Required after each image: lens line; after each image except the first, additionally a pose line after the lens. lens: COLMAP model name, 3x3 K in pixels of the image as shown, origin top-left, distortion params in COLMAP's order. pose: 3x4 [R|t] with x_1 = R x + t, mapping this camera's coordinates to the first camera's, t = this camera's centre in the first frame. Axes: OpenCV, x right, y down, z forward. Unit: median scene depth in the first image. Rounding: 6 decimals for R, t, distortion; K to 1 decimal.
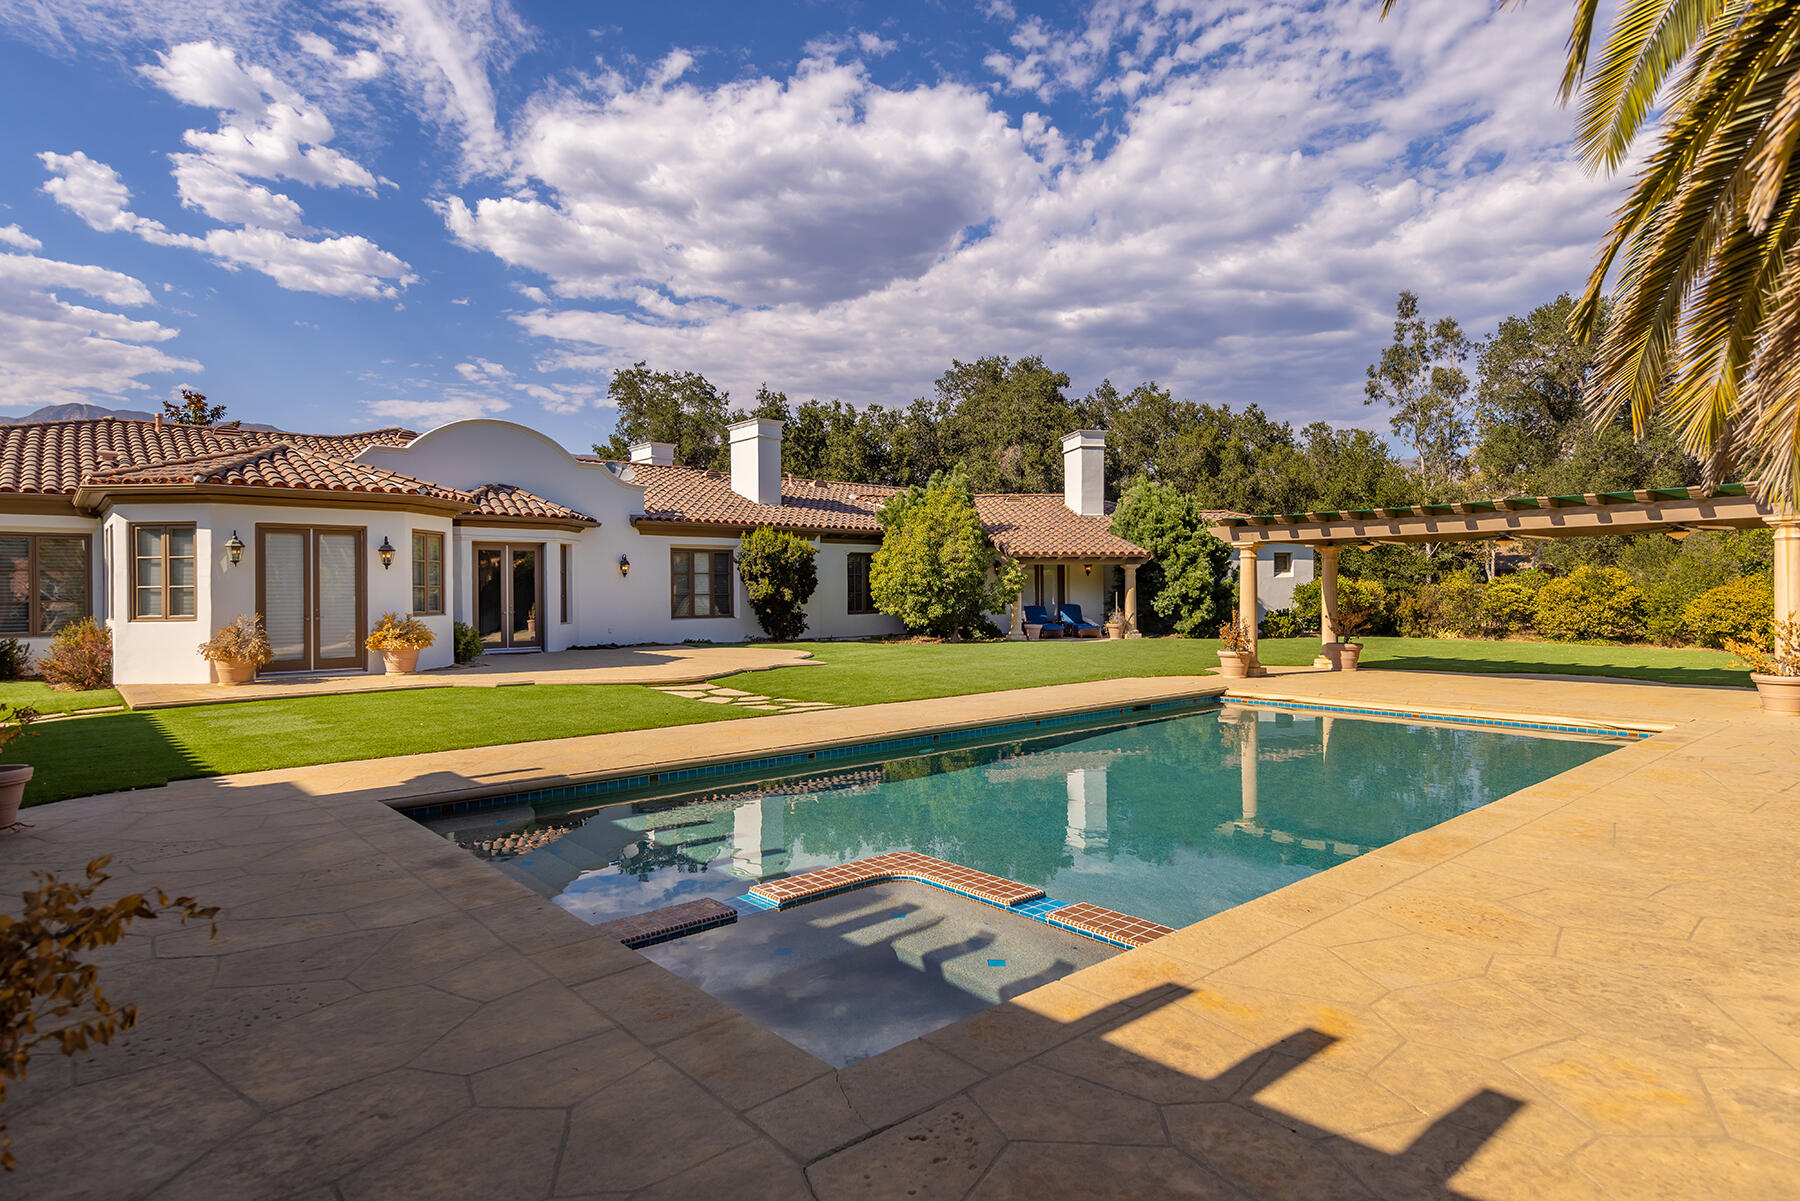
lens RADIAL K [[979.8, 0, 904.3], [0, 979.8, 599.0], [0, 0, 1]] dist [0.007173, 0.000033]
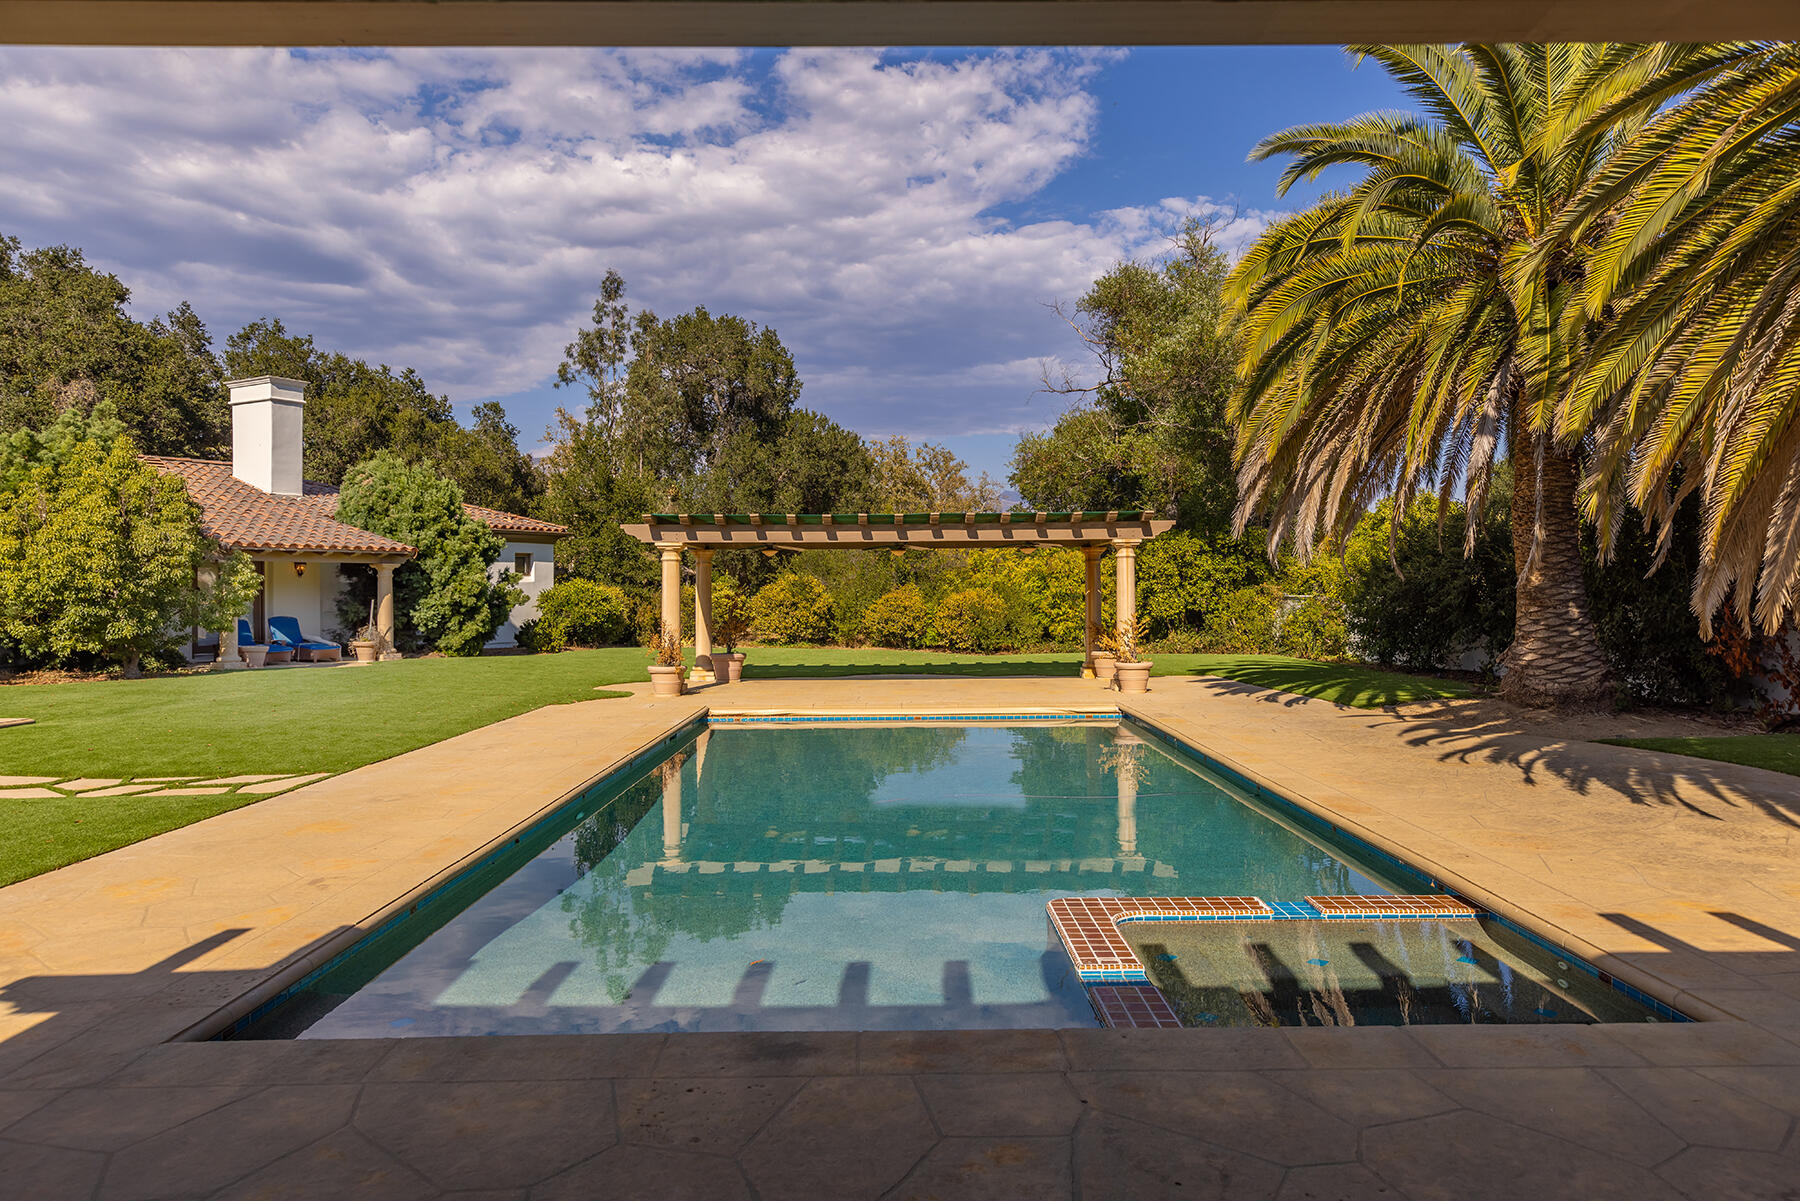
lens RADIAL K [[1163.8, 0, 901.6], [0, 1163.8, 616.8], [0, 0, 1]] dist [0.005611, 0.002188]
pose [[0.653970, -0.013519, 0.756399, -0.195346], [0.007854, 0.999908, 0.011081, -0.000683], [-0.756480, -0.001306, 0.654016, 0.097968]]
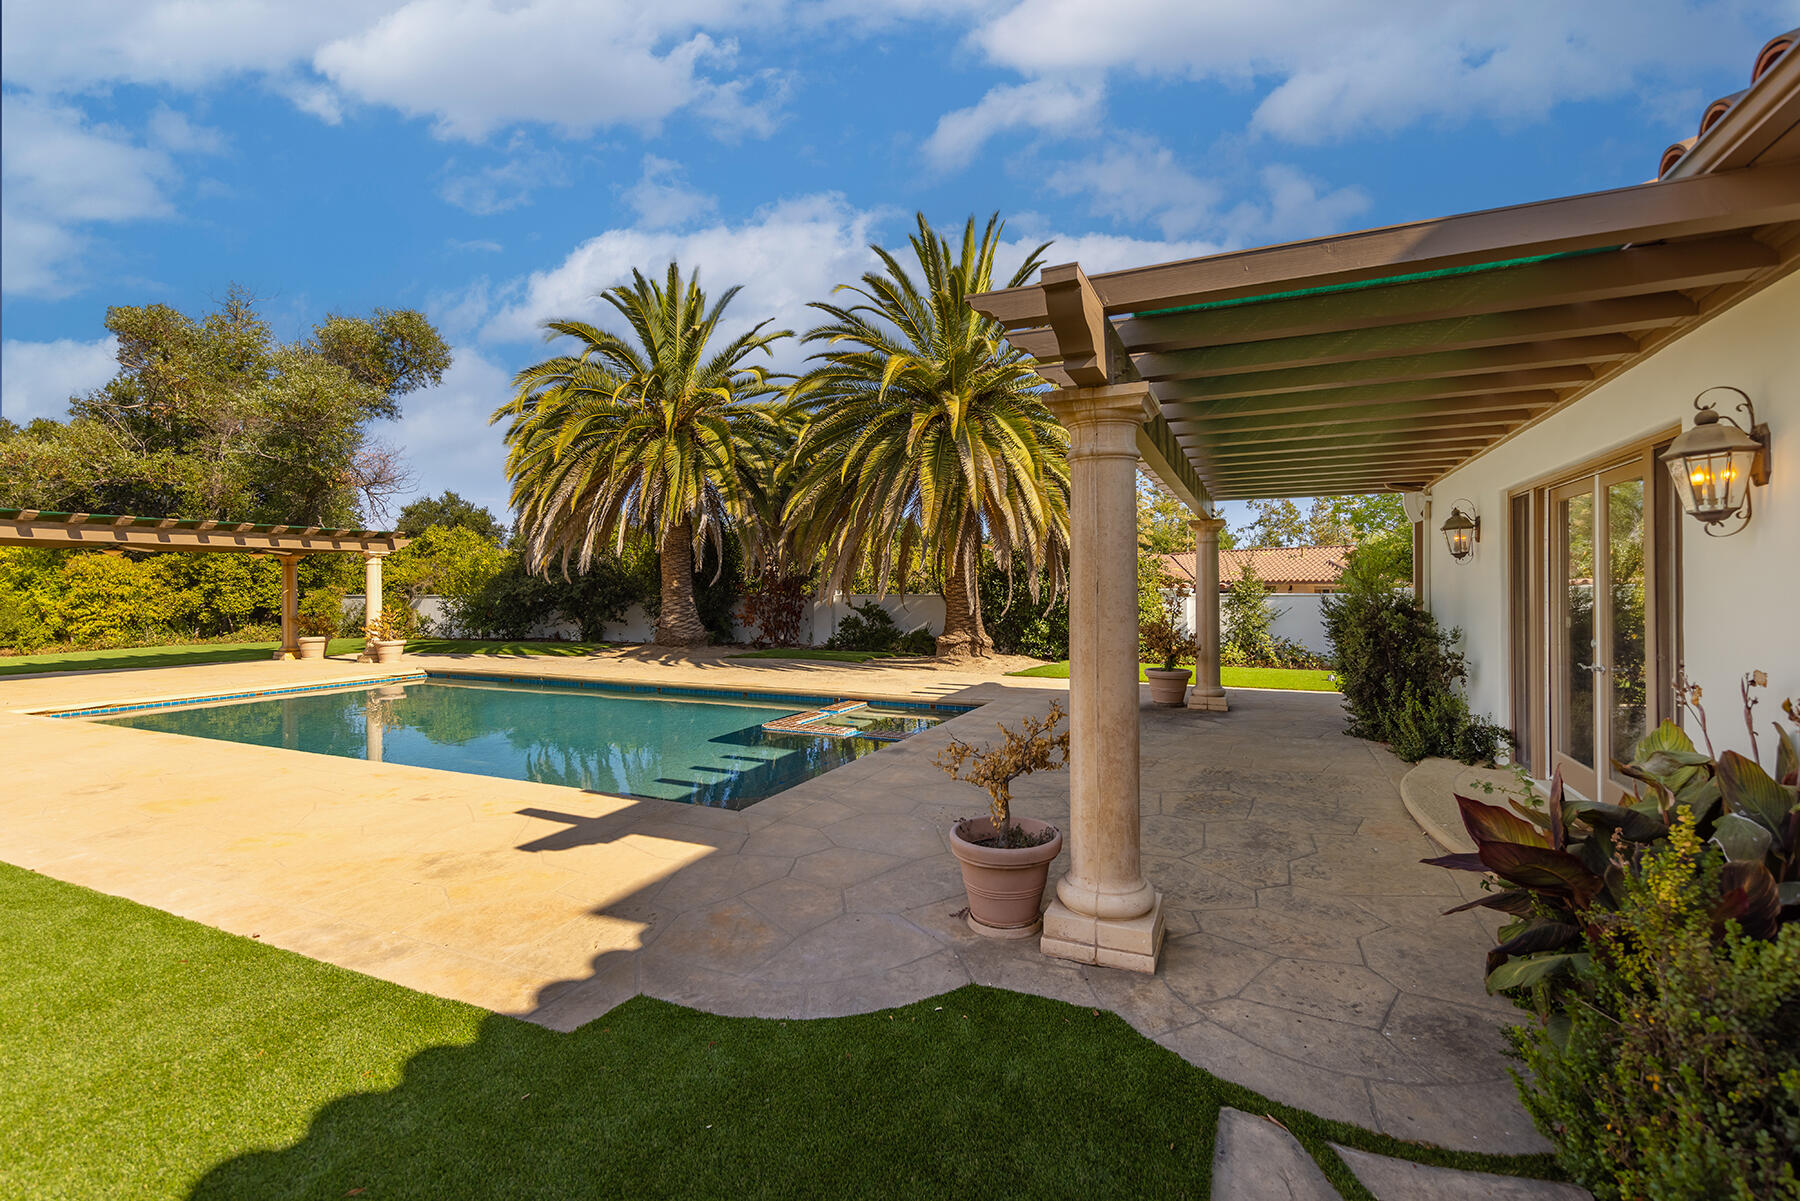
lens RADIAL K [[780.8, 0, 910.1], [0, 780.8, 588.7], [0, 0, 1]] dist [0.007165, -0.000591]
pose [[-0.417201, 0.009901, 0.908760, -0.339147], [0.015659, 0.999871, -0.003705, 0.001139], [-0.908679, 0.012685, -0.417302, 0.311977]]
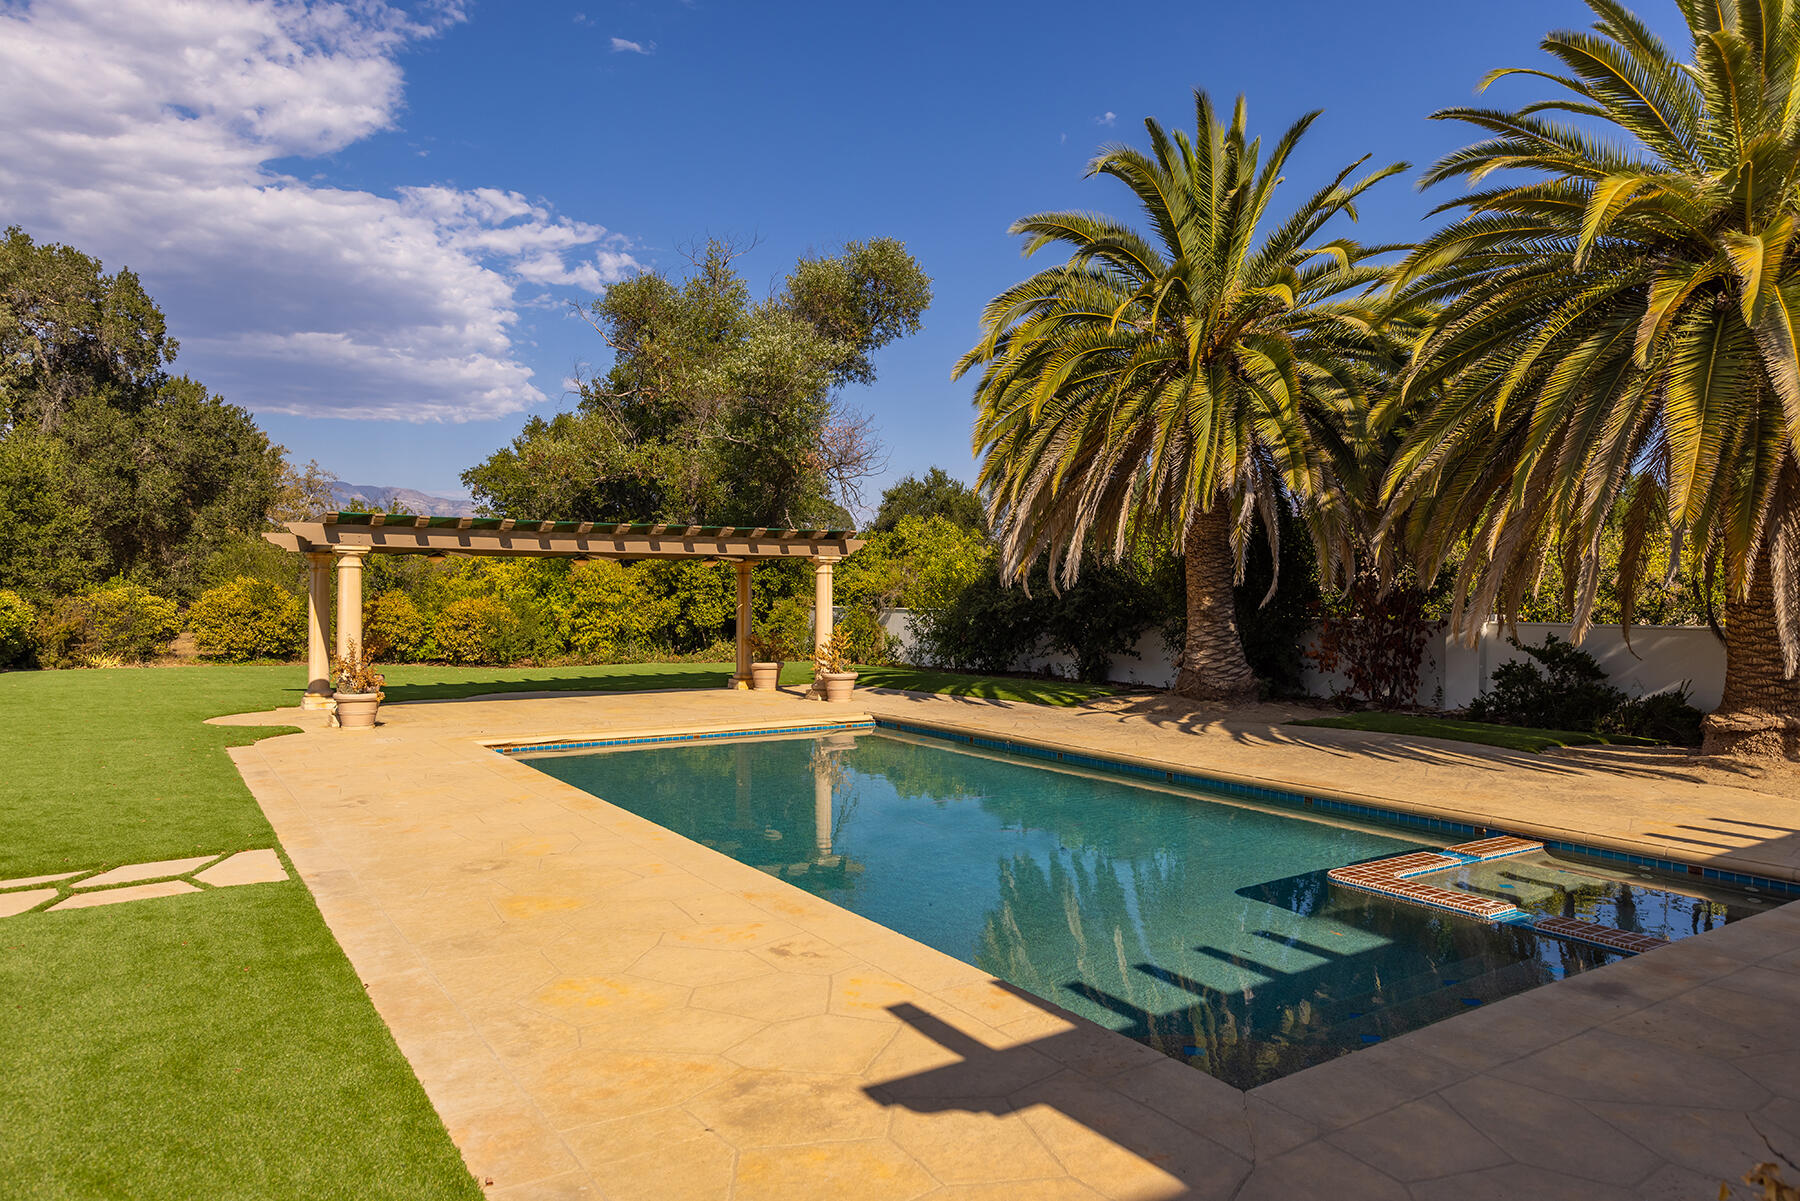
lens RADIAL K [[1163.8, 0, 912.3], [0, 1163.8, 587.0], [0, 0, 1]] dist [0.005611, 0.002188]
pose [[0.129714, 0.013924, 0.991454, -0.299384], [0.003543, 0.999888, -0.014506, -0.007877], [-0.991545, 0.005395, 0.129650, 0.292853]]
